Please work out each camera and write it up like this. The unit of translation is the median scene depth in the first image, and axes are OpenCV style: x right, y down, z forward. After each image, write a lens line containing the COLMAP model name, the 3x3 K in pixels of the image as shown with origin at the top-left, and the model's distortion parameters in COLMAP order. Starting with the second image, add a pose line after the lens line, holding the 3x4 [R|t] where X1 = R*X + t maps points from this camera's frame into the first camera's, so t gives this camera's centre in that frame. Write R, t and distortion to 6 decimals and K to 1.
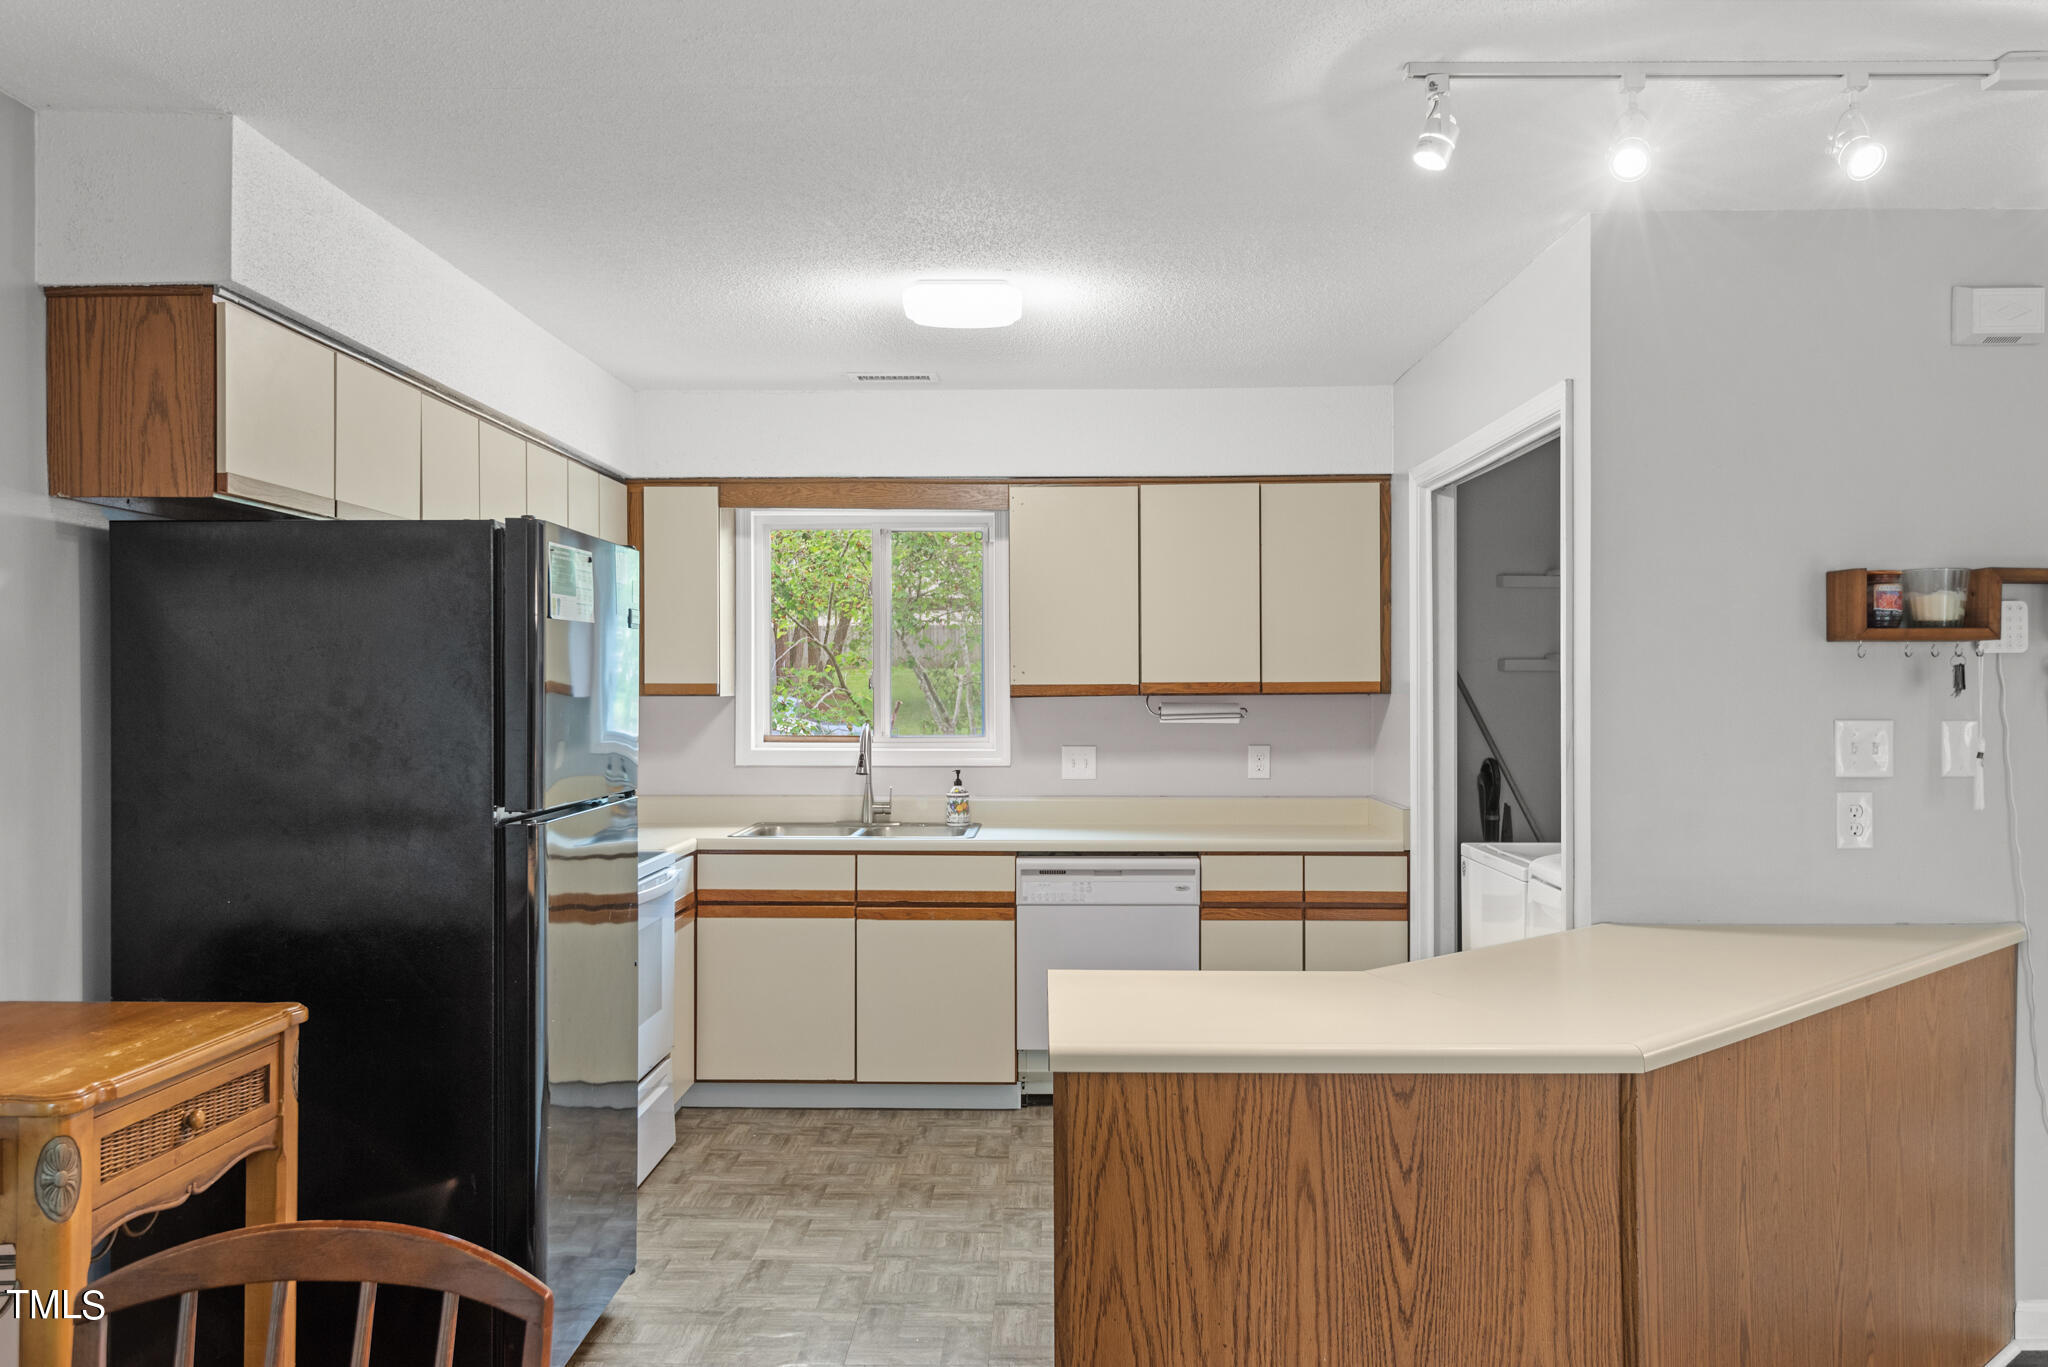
lens RADIAL K [[1633.8, 0, 1026.3], [0, 1633.8, 702.1], [0, 0, 1]] dist [0.023471, -0.004809]
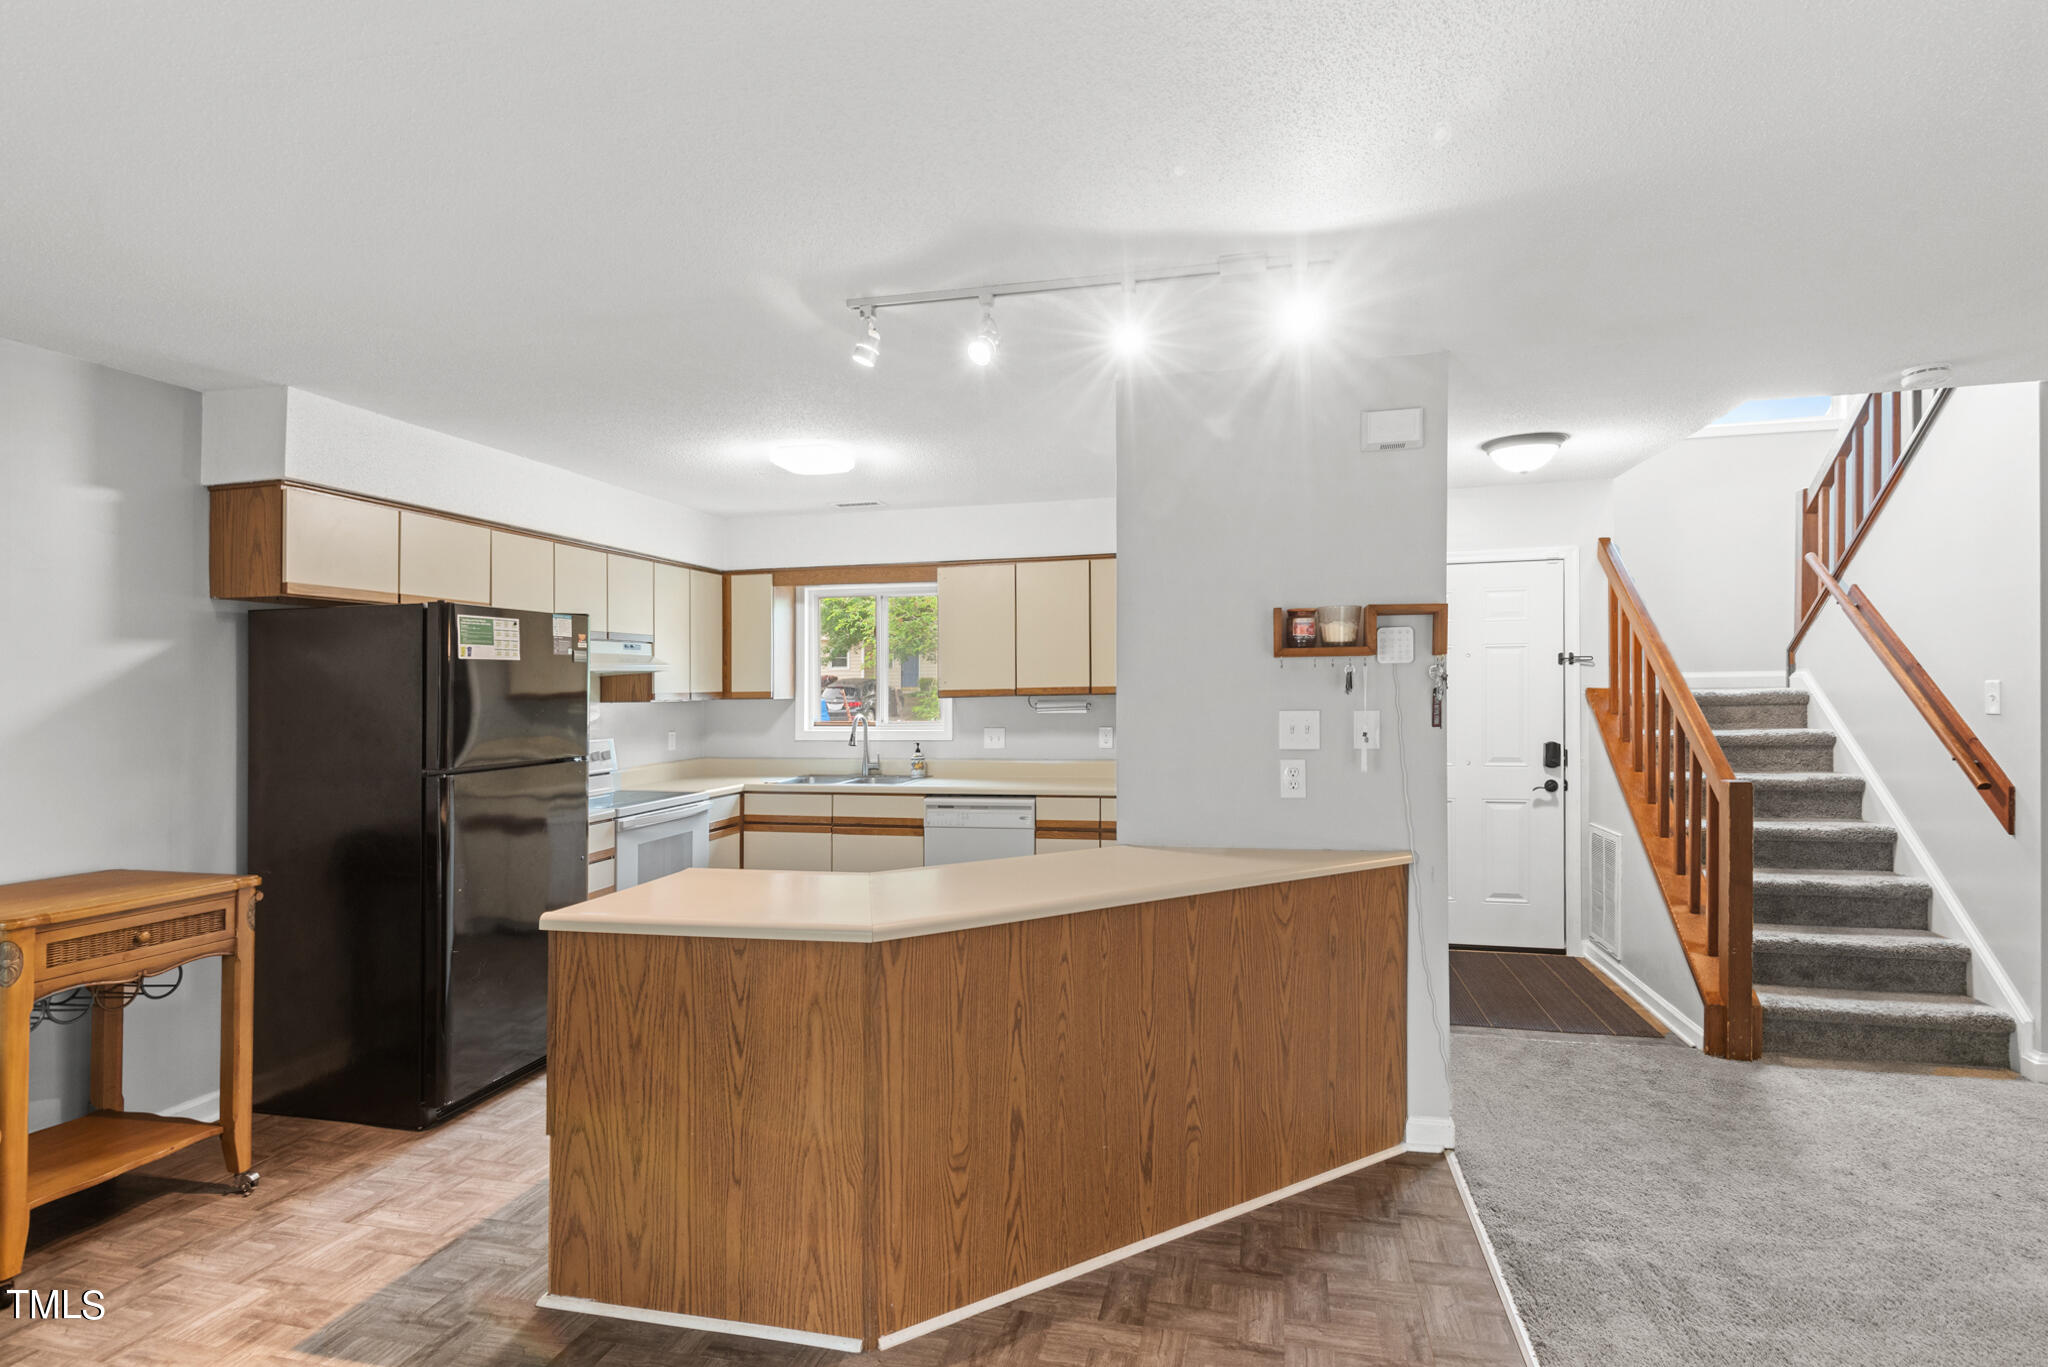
lens RADIAL K [[1020.3, 0, 1020.7], [0, 1020.3, 691.3], [0, 0, 1]] dist [0.031768, -0.022942]
pose [[0.976289, -0.011696, -0.216154, 0.474345], [0.010437, 0.999921, -0.006963, -0.002662], [0.216218, 0.004542, 0.976335, 0.055083]]
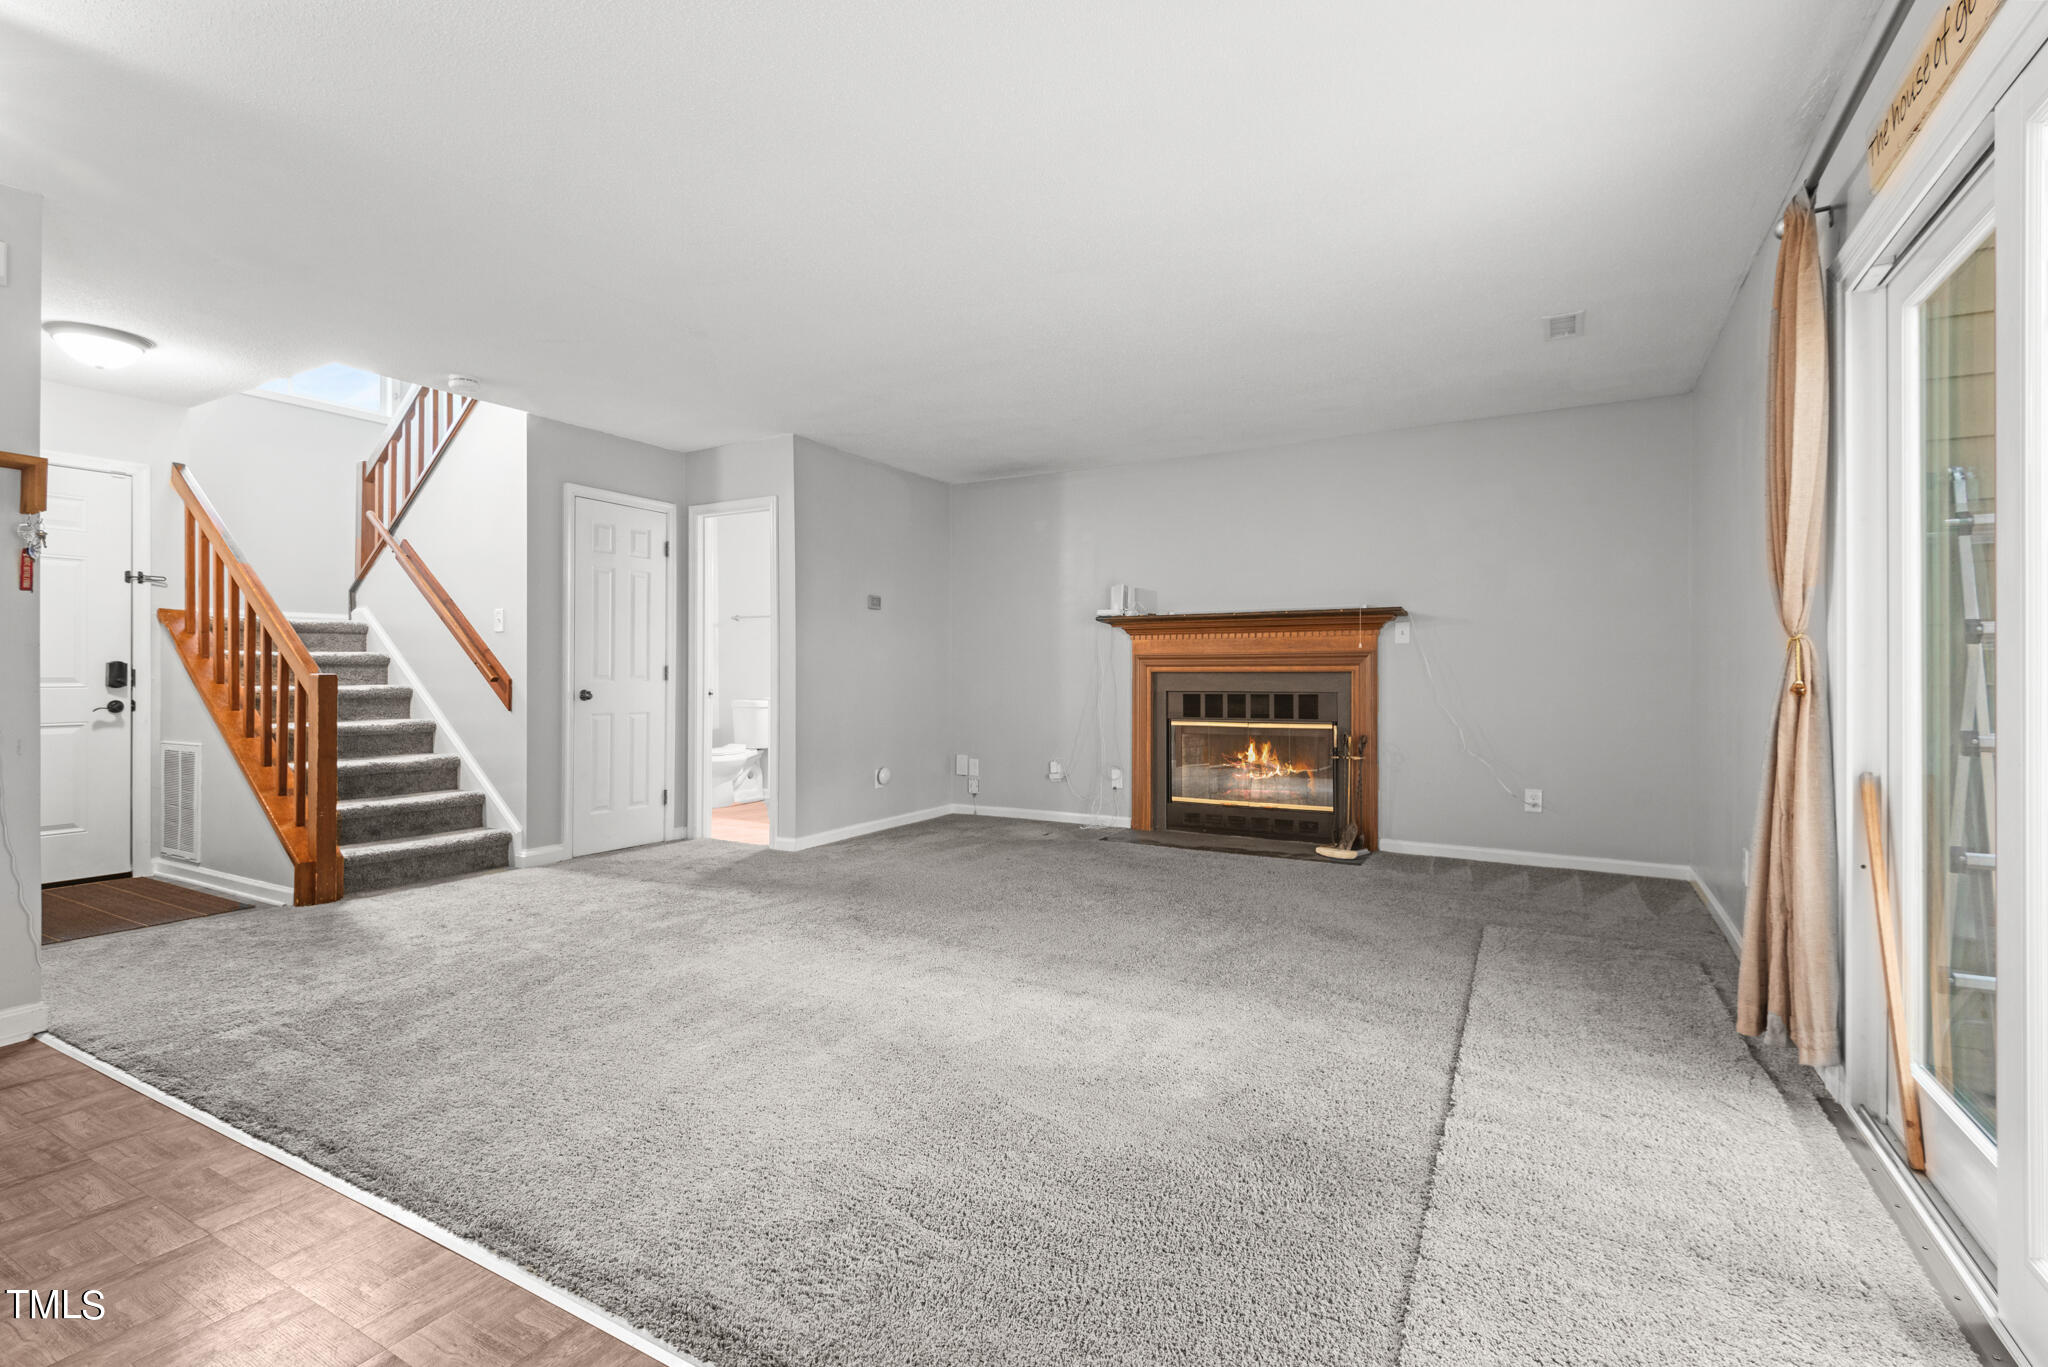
lens RADIAL K [[921.4, 0, 1023.5], [0, 921.4, 685.6], [0, 0, 1]] dist [0.037164, -0.023941]
pose [[0.473930, -0.008332, 0.880523, 0.348416], [0.008063, 0.999954, 0.005123, 0.108618], [-0.880525, 0.004671, 0.473976, -0.071343]]
